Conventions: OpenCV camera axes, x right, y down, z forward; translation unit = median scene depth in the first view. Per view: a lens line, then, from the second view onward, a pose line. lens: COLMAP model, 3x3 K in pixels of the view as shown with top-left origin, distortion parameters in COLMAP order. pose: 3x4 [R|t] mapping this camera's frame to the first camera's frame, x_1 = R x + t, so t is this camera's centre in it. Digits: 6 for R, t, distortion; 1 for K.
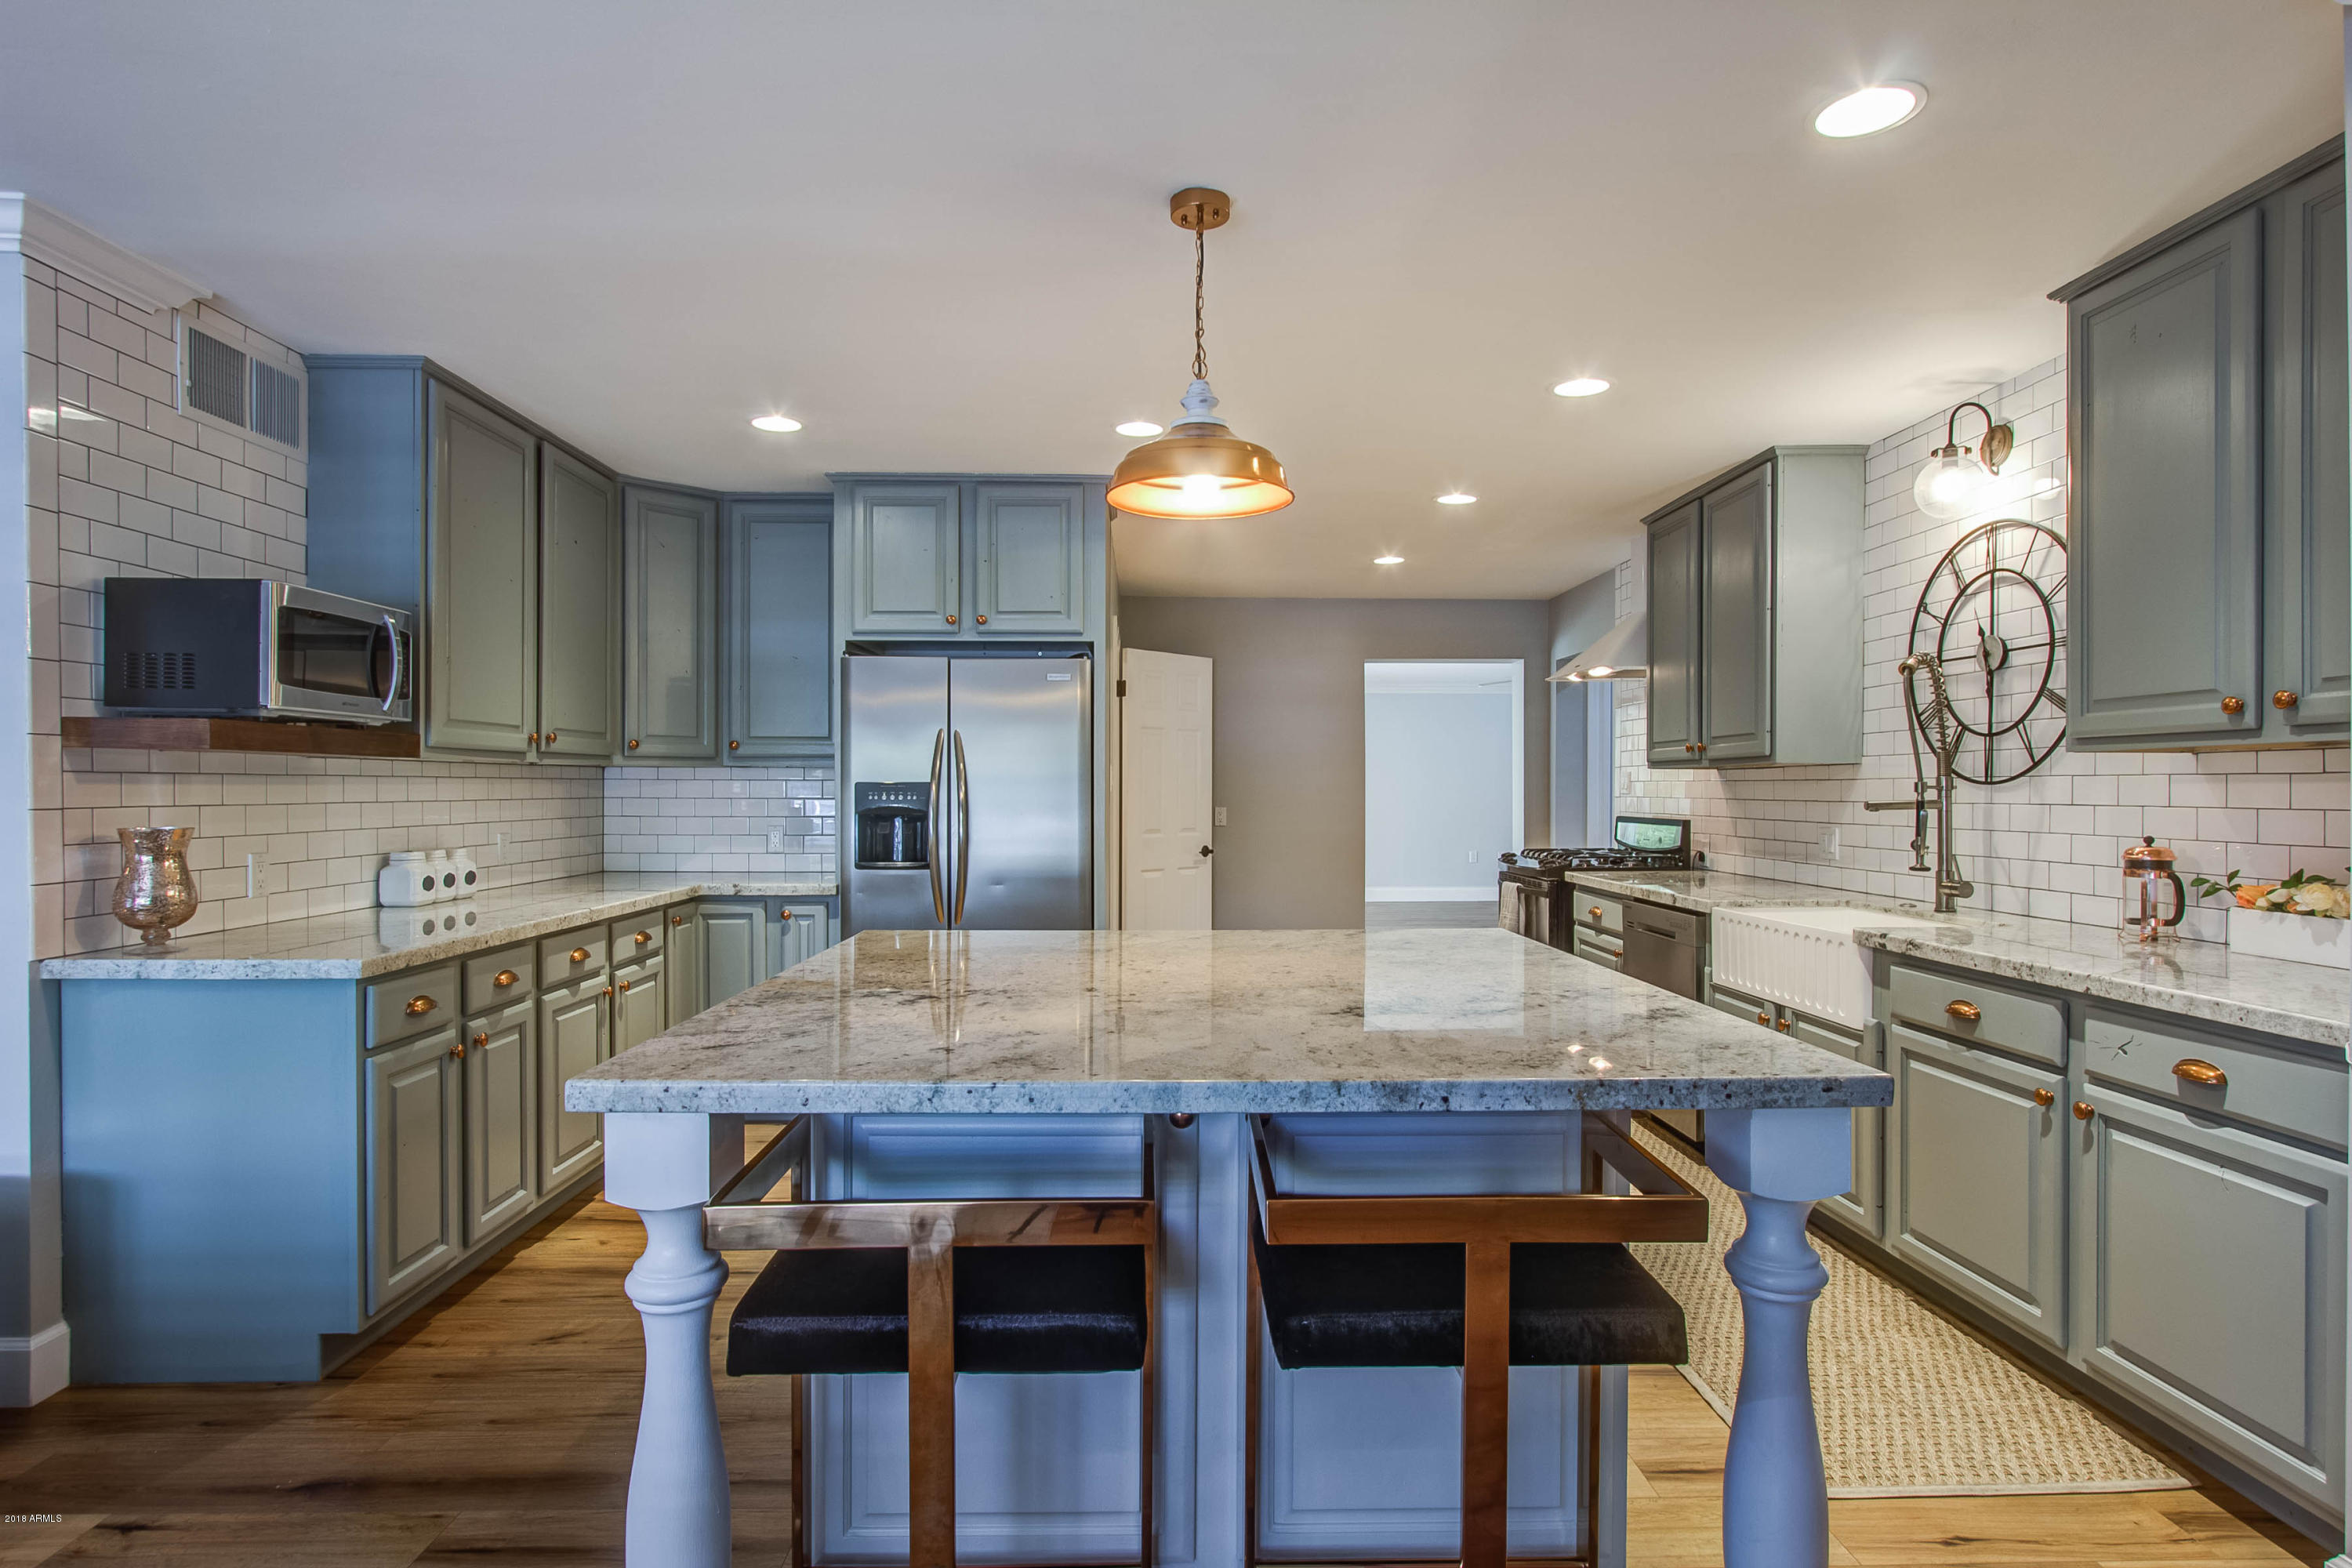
lens RADIAL K [[1262.0, 0, 1170.6], [0, 1262.0, 799.7], [0, 0, 1]] dist [0.000964, -0.000772]
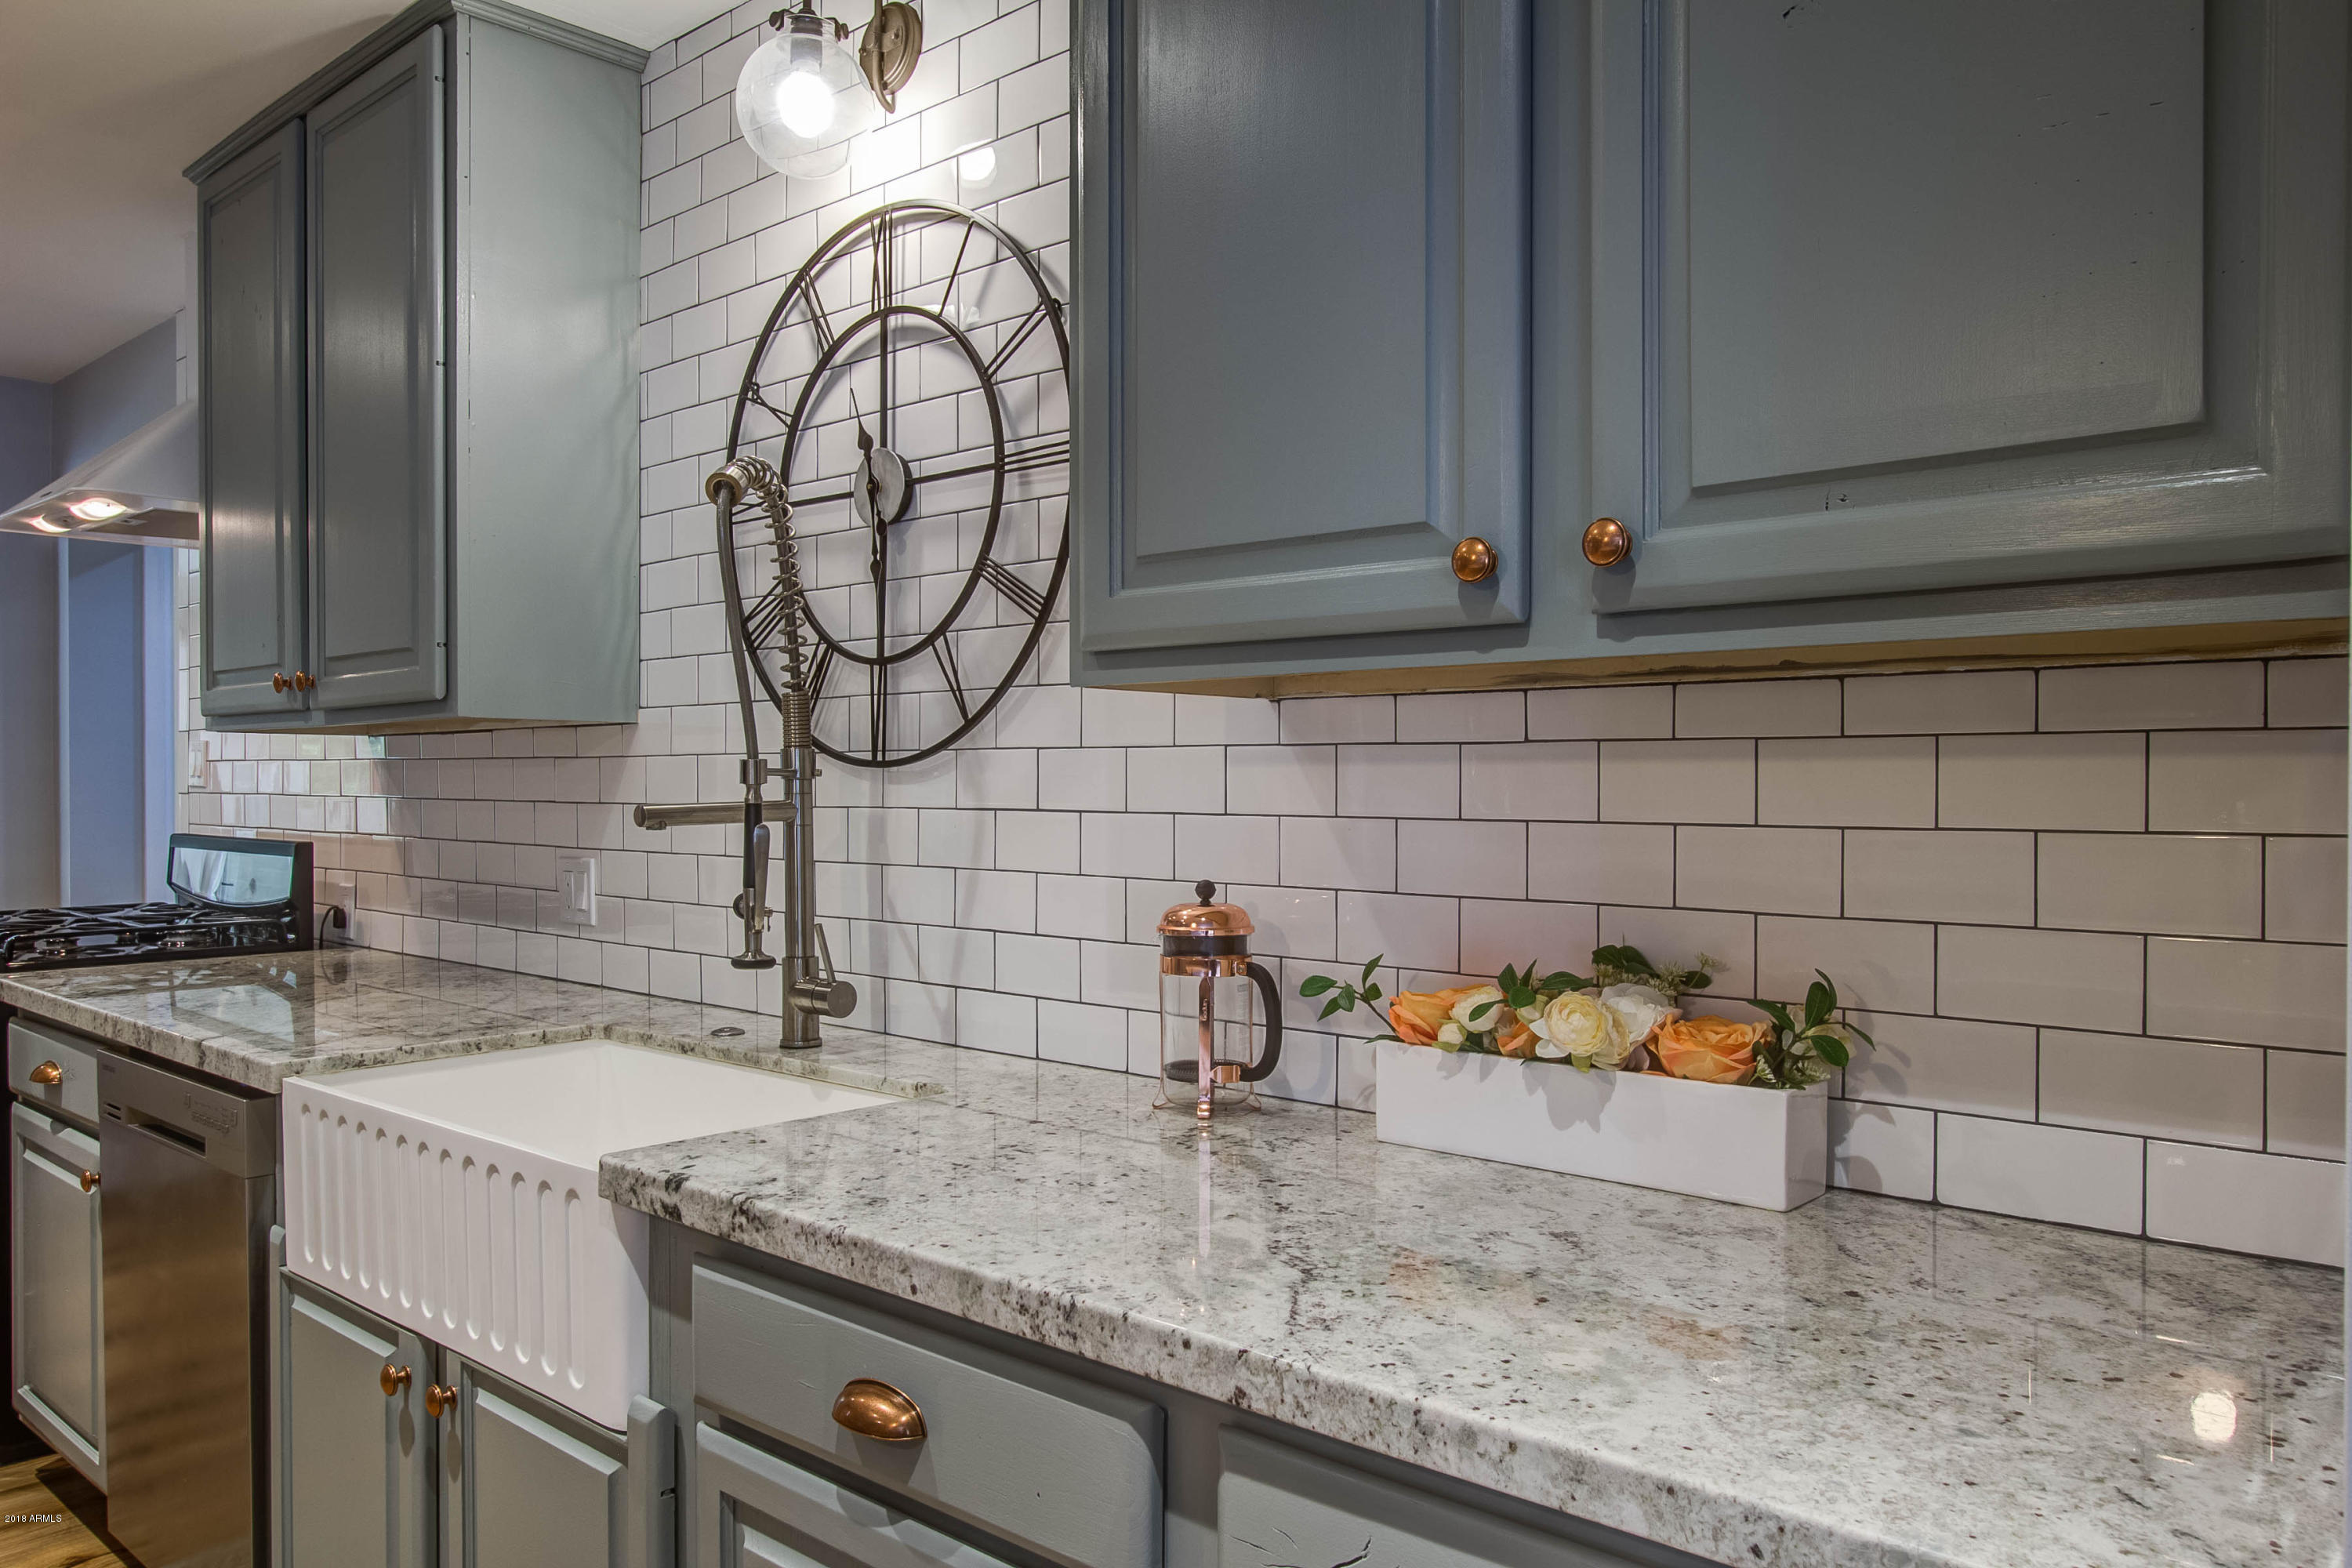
lens RADIAL K [[1740.2, 0, 1175.7], [0, 1740.2, 794.5], [0, 0, 1]] dist [-0.014177, 0.010903]
pose [[0.705598, -0.005670, 0.708590, 0.273089], [0.005077, 0.999983, 0.002946, -0.003221], [-0.708594, 0.001519, 0.705615, 0.475409]]
